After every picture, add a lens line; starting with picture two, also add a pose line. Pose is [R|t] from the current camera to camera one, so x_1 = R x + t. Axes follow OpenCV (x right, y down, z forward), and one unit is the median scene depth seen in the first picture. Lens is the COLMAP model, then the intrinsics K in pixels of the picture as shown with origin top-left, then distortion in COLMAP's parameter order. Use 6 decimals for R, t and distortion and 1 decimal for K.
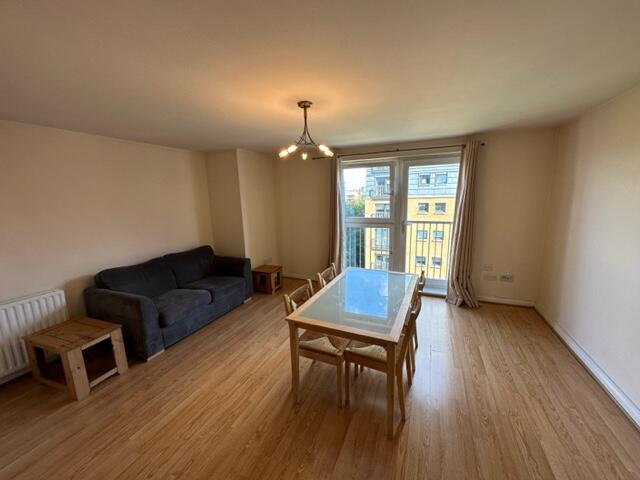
lens RADIAL K [[253.7, 0, 320.4], [0, 253.7, 238.0], [0, 0, 1]] dist [-0.003202, -0.000100]
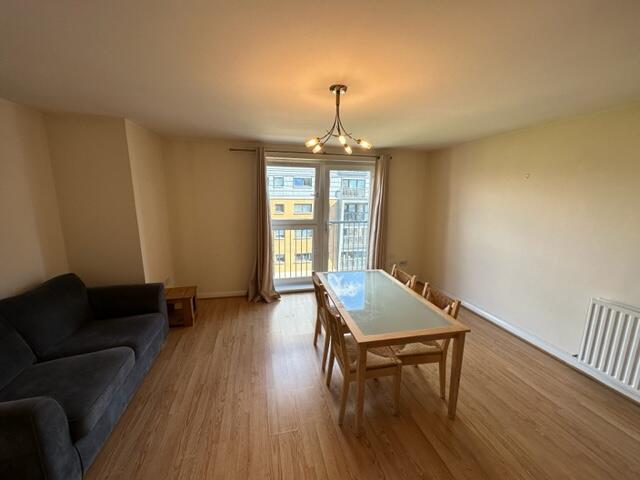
lens RADIAL K [[253.7, 0, 319.2], [0, 253.7, 238.5], [0, 0, 1]] dist [-0.003202, -0.000100]
pose [[0.800262, -0.070480, 0.595494, -0.360285], [0.070610, 0.997236, 0.023138, -0.027279], [-0.595479, 0.023532, 0.803026, 0.200478]]
